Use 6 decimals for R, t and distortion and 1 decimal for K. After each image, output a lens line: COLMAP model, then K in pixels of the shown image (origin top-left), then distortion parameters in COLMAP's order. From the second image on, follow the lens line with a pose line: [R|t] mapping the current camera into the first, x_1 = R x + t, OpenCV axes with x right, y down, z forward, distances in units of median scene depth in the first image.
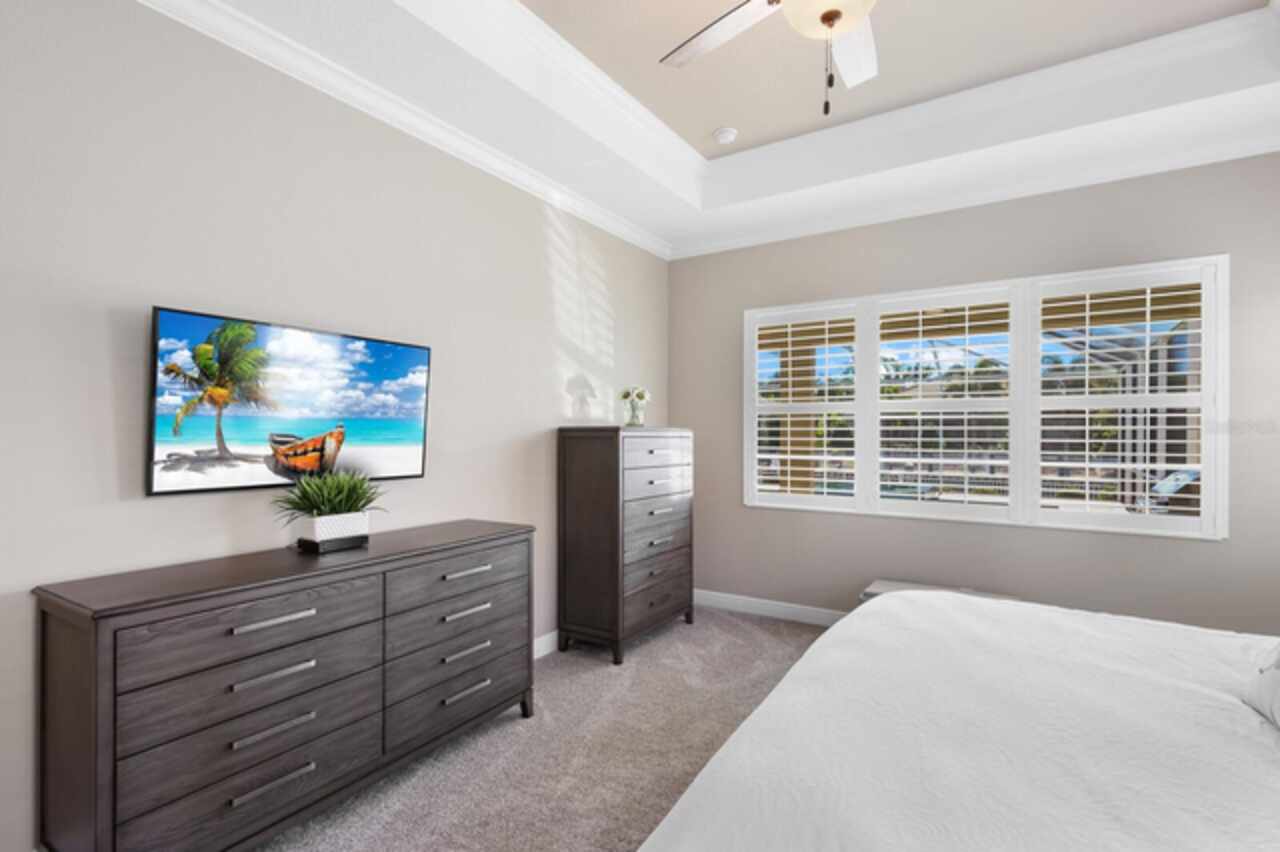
lens RADIAL K [[612.5, 0, 637.6], [0, 612.5, 436.3], [0, 0, 1]] dist [0.034804, 0.000184]
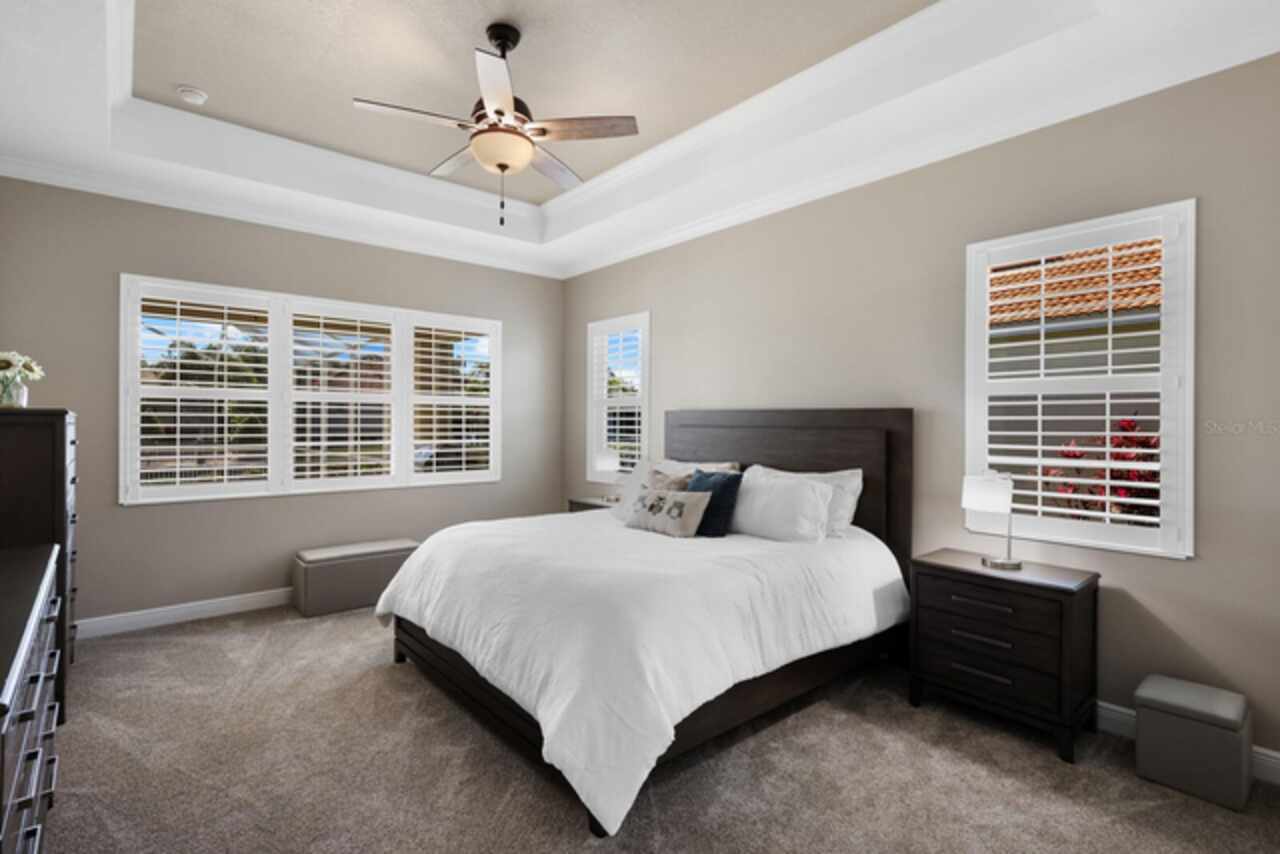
lens RADIAL K [[612.5, 0, 642.1], [0, 612.5, 424.1], [0, 0, 1]] dist [0.034804, 0.000184]
pose [[0.267146, -0.002562, 0.963653, -0.827435], [0.001775, 0.999996, 0.002167, 0.002413], [-0.963654, 0.001132, 0.267150, 0.148920]]
